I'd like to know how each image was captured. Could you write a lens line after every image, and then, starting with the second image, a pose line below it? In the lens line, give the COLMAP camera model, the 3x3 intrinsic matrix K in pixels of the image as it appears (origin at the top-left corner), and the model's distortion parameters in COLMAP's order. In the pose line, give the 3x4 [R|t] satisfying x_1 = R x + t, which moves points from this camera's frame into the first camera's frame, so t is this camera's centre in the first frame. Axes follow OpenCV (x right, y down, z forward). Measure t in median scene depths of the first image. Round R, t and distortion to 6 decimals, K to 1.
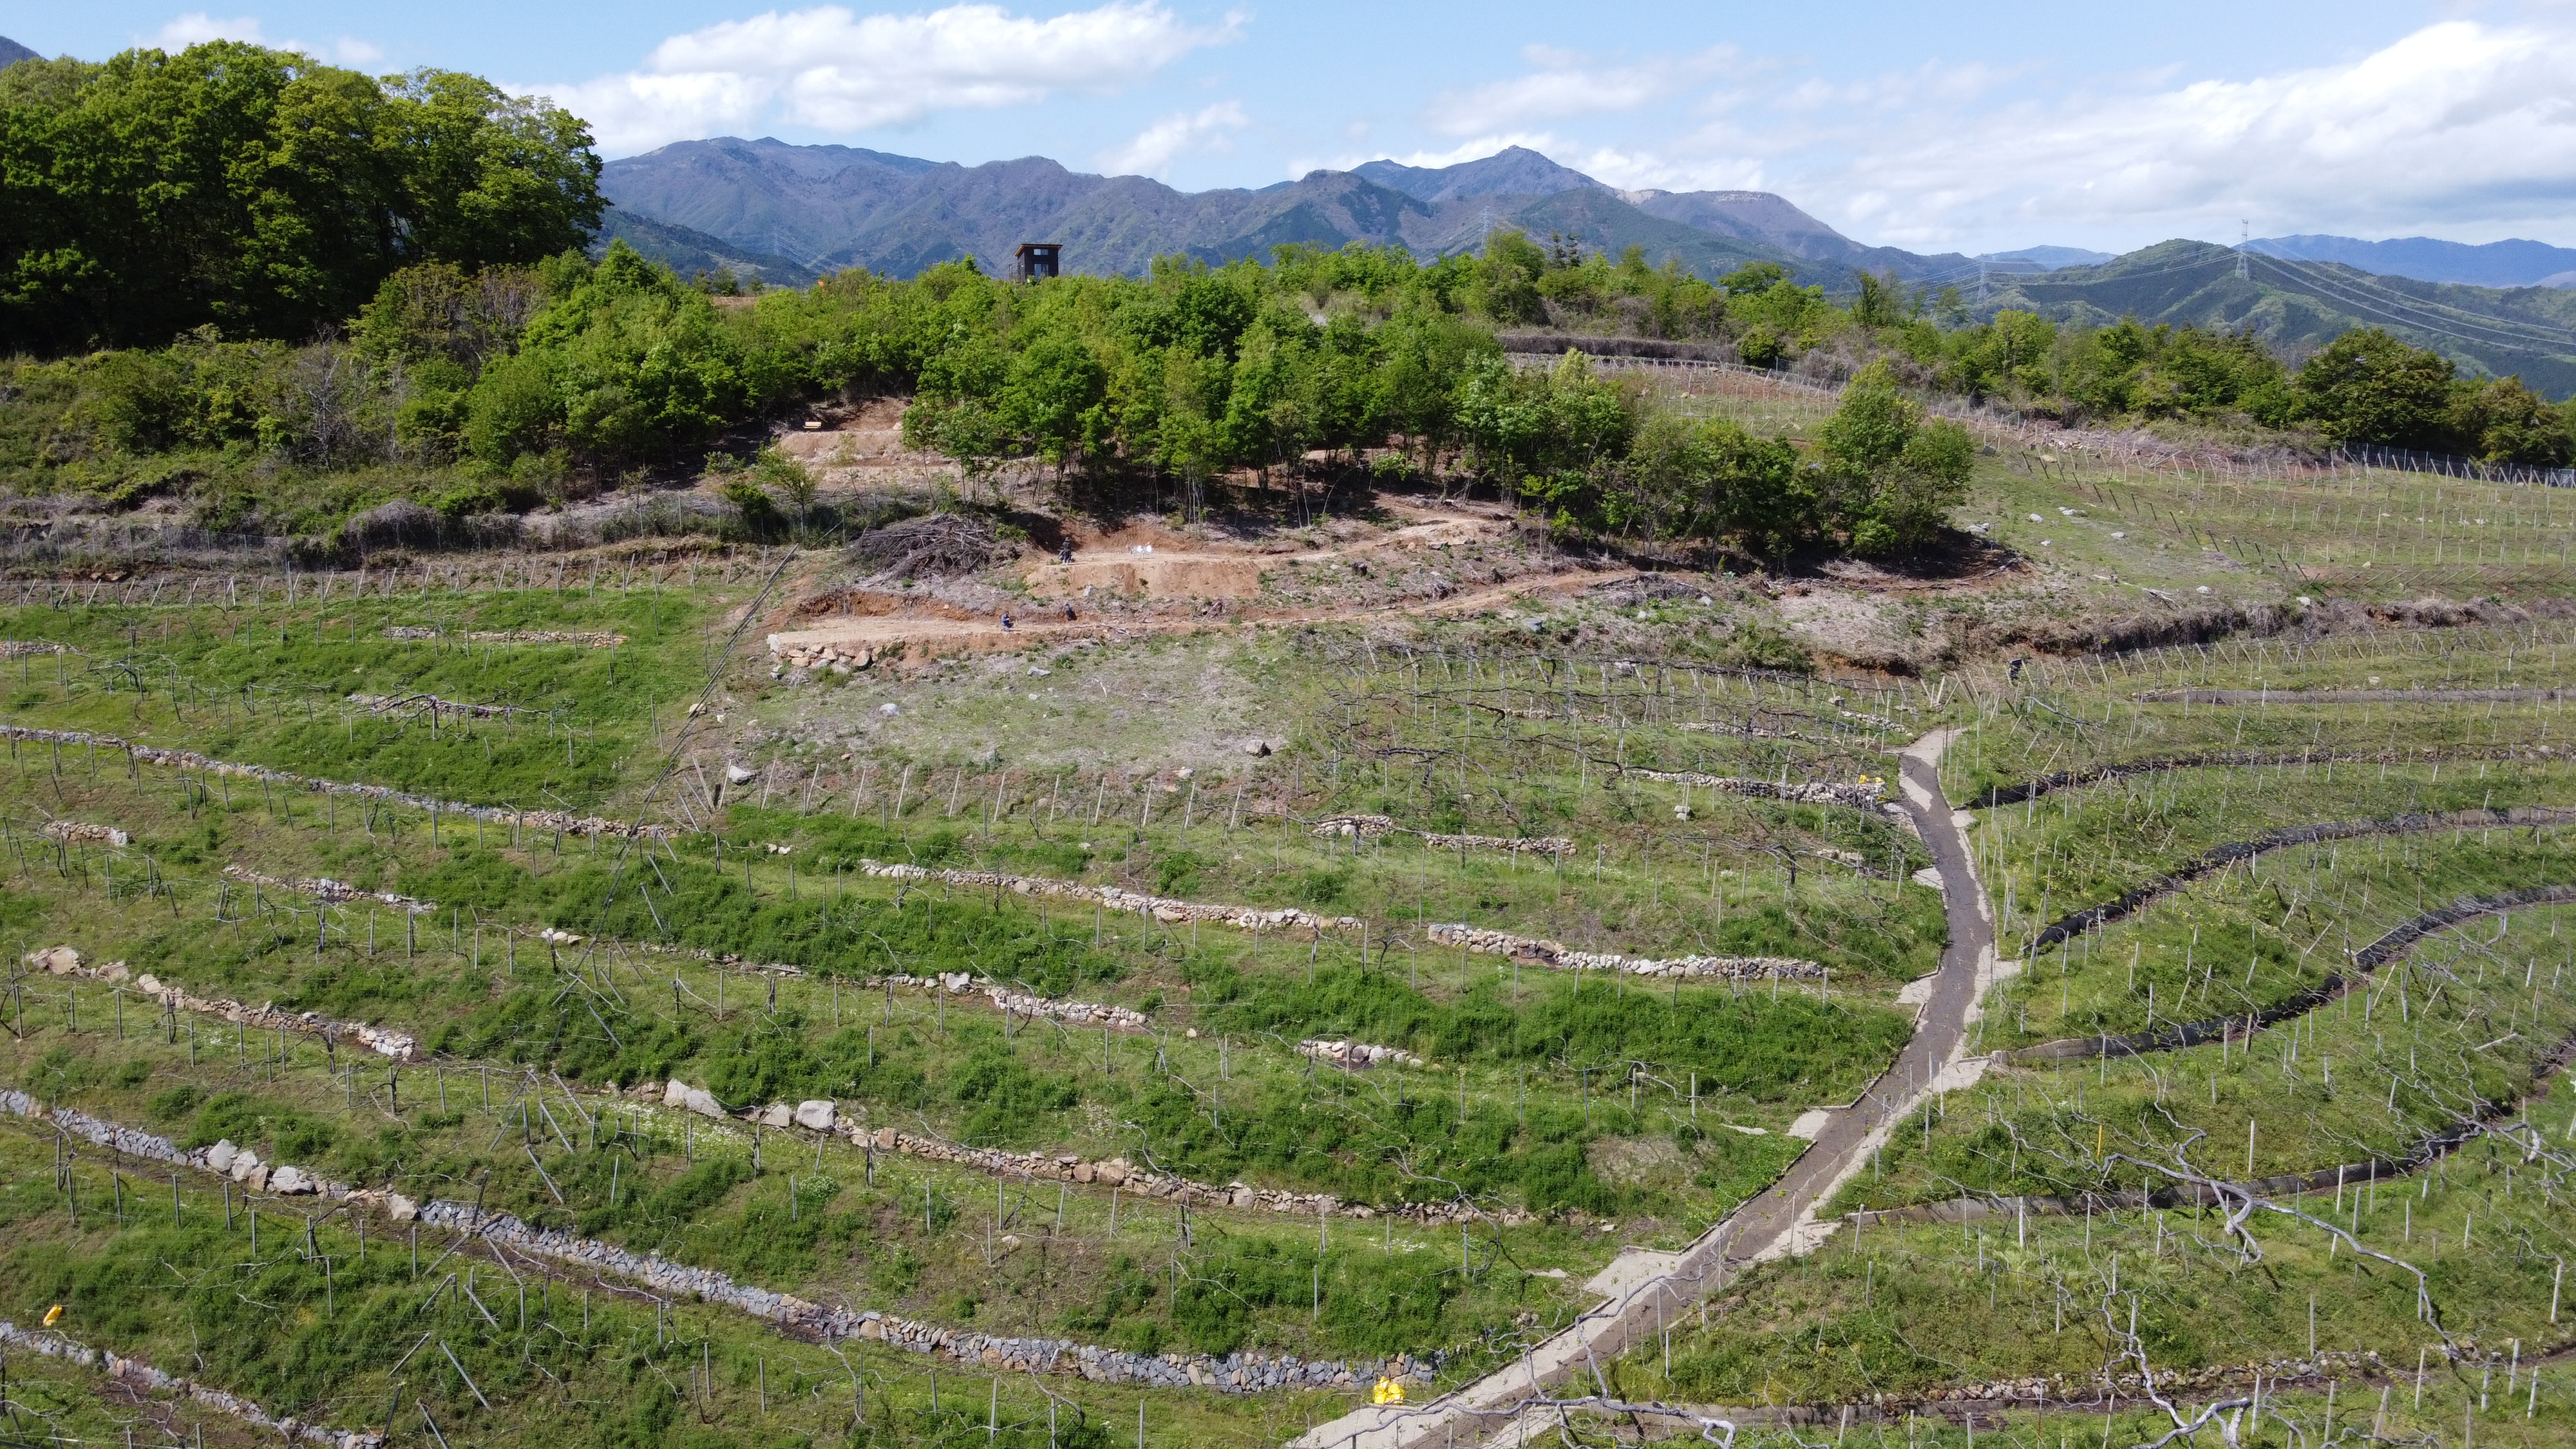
lens RADIAL K [[1963.0, 0, 1287.4], [0, 1963.0, 711.8], [0, 0, 1]] dist [-0.022982, 0.083860]
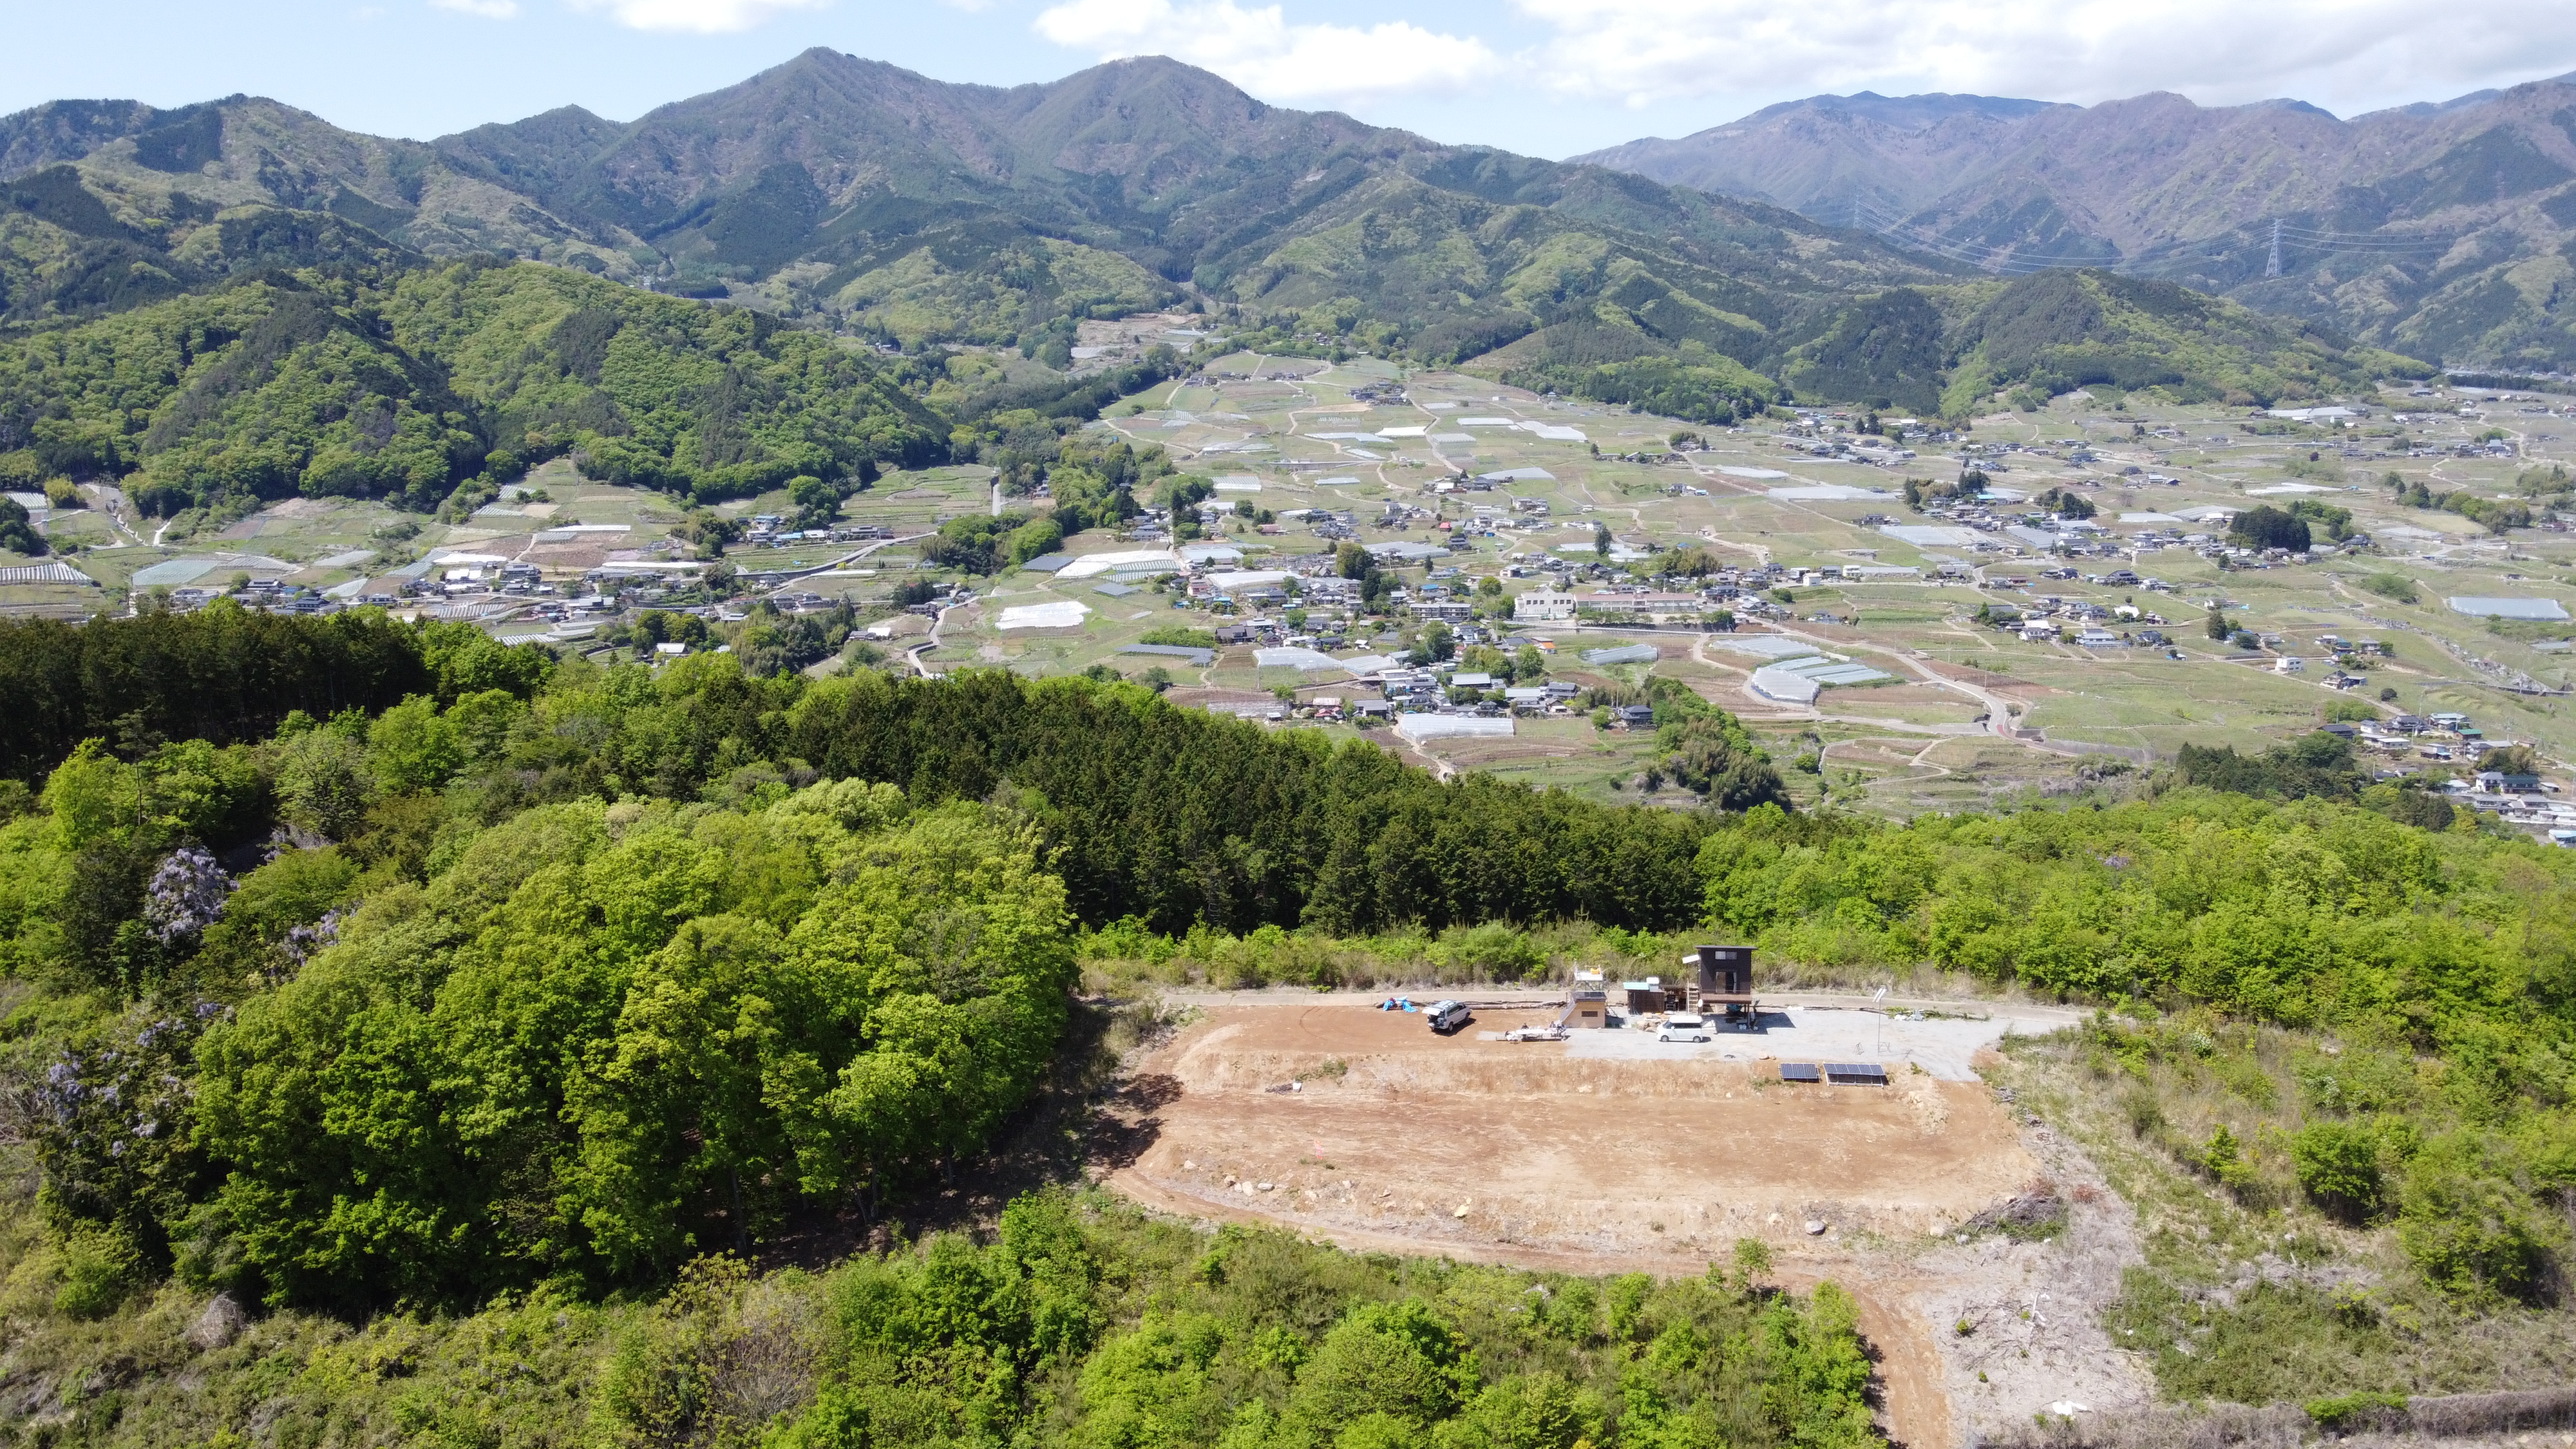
lens RADIAL K [[1963.0, 0, 1287.4], [0, 1963.0, 711.8], [0, 0, 1]] dist [-0.022982, 0.083860]
pose [[0.861833, 0.077665, -0.501211, 0.144399], [-0.064902, 0.996970, 0.042885, -0.589405], [0.503023, -0.004430, 0.864262, 0.547694]]
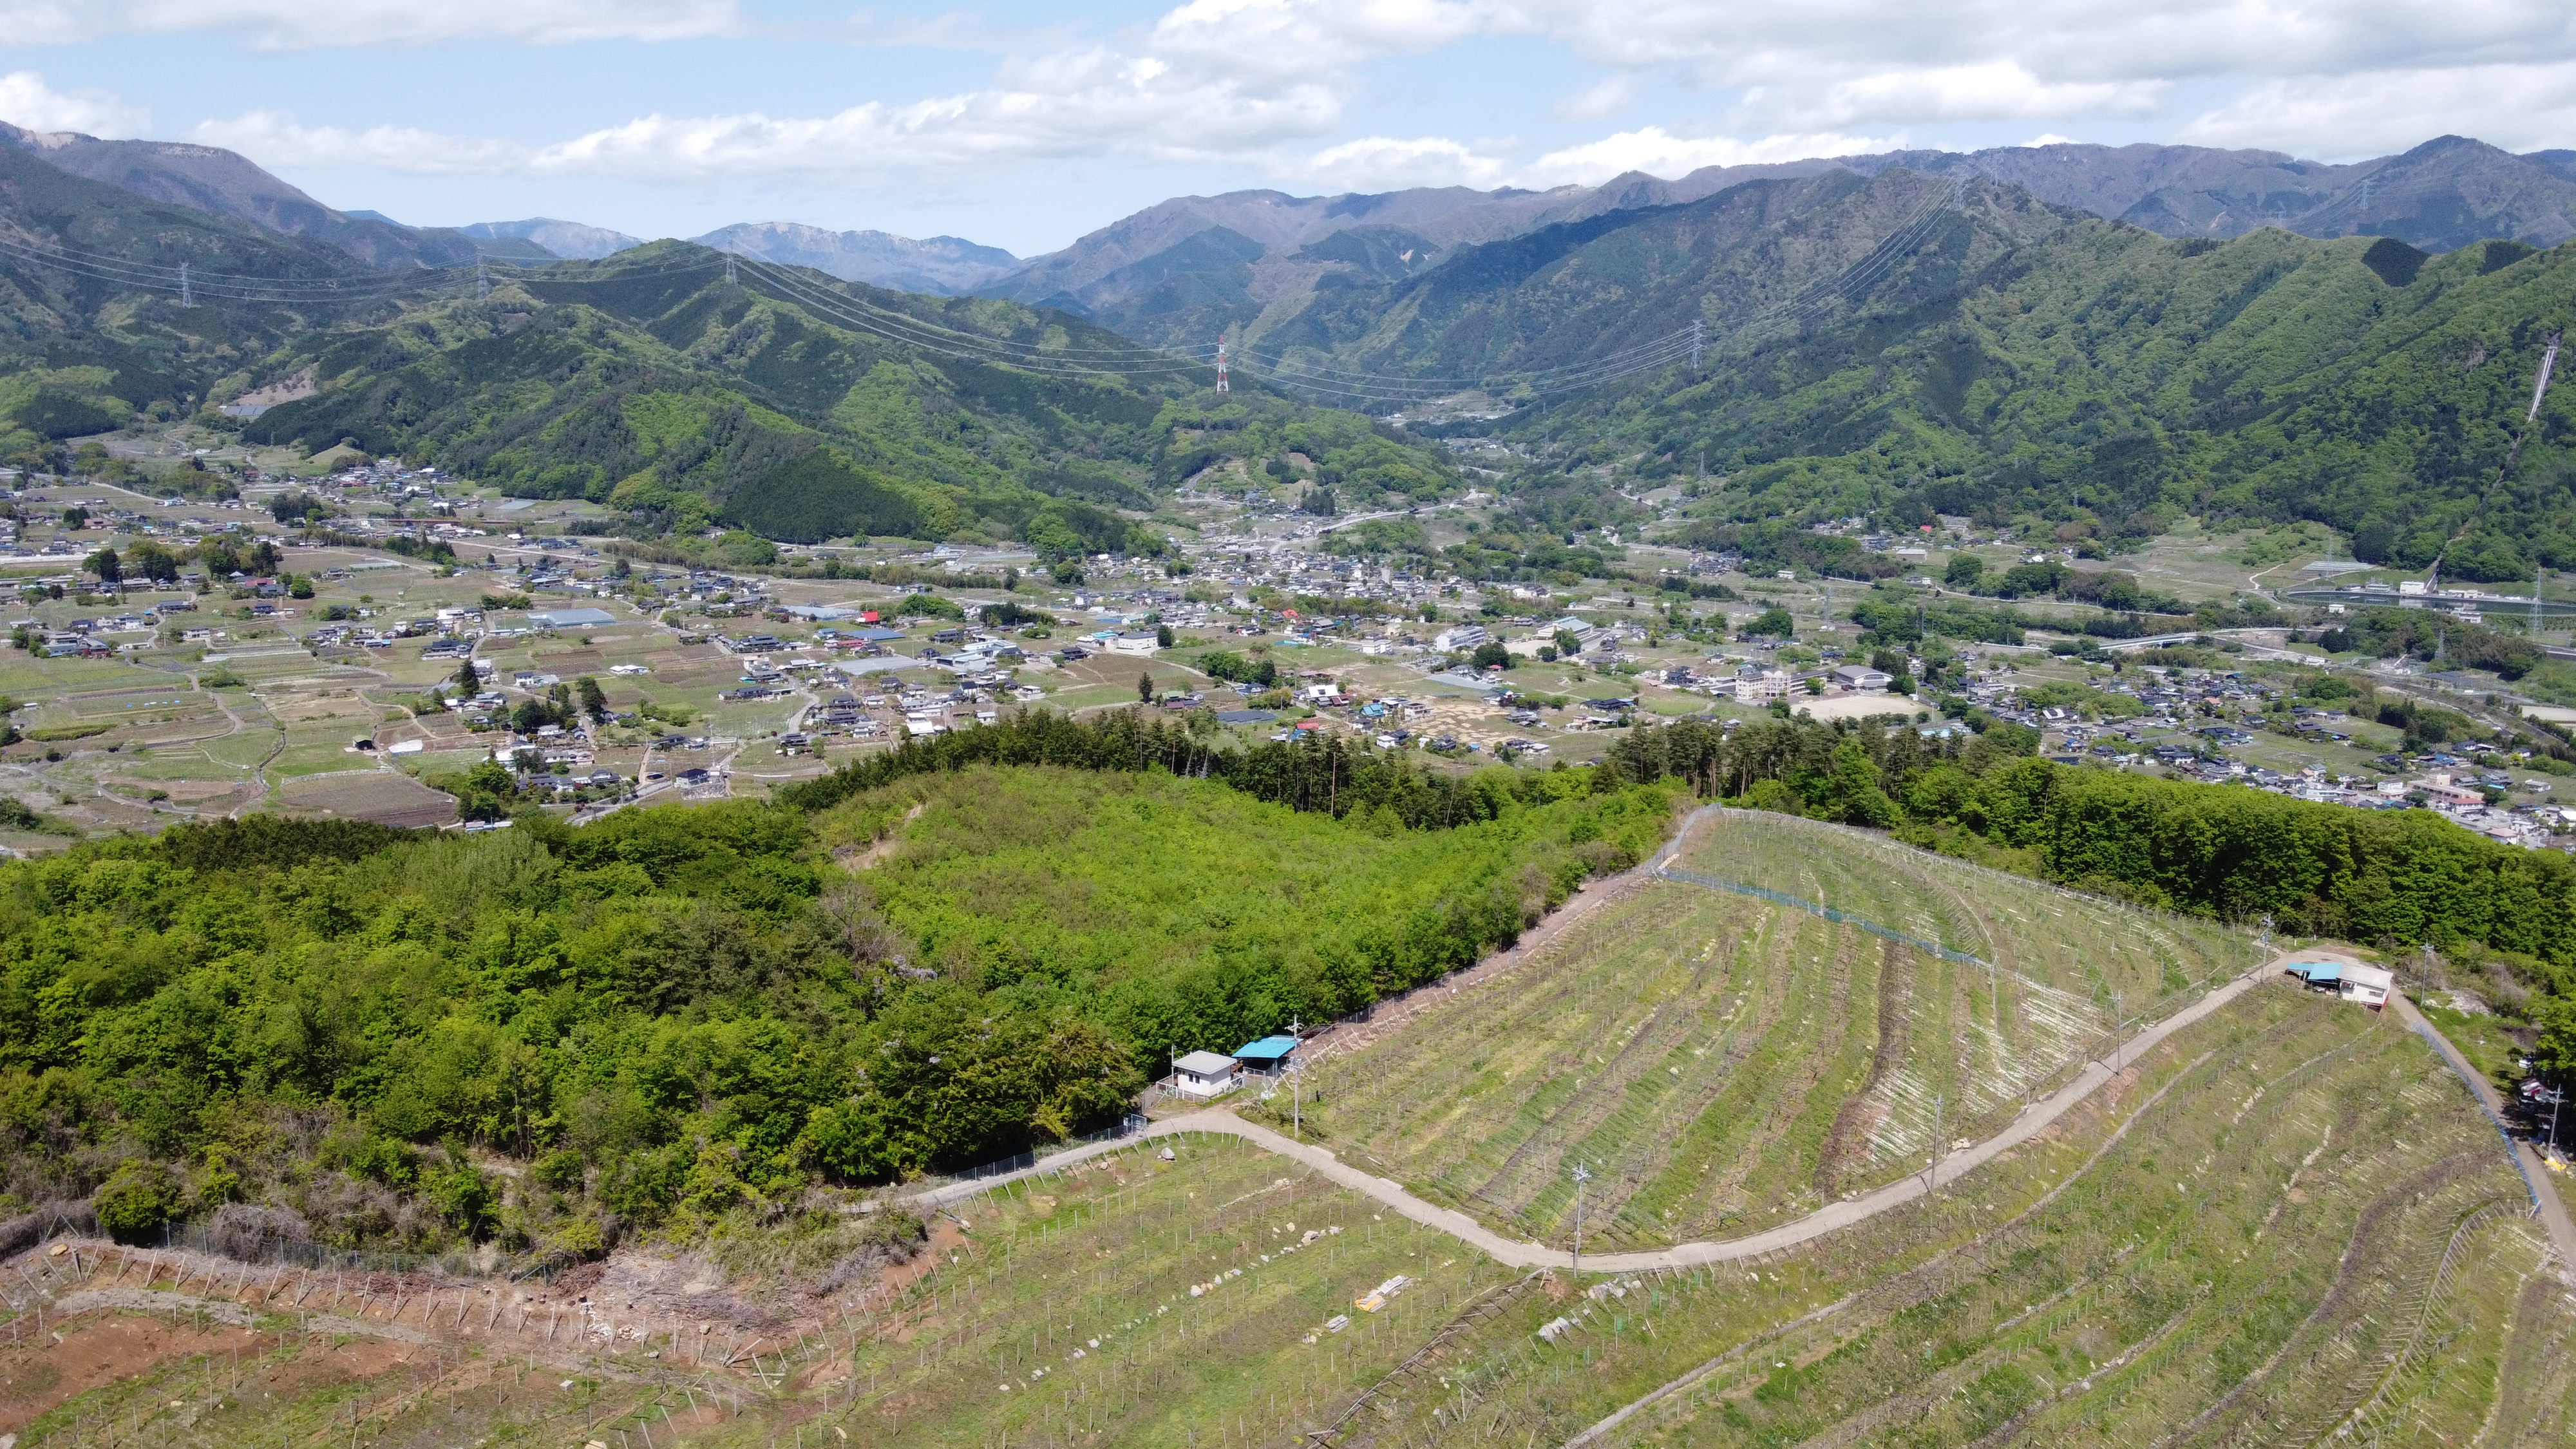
lens RADIAL K [[1961.0, 0, 1287.1], [0, 1961.0, 715.2], [0, 0, 1]] dist [-0.004107, 0.037832]
pose [[0.755575, -0.113750, 0.645110, 0.205103], [0.101582, 0.993241, 0.056158, -0.567885], [-0.647138, 0.023100, 0.762023, 0.401748]]
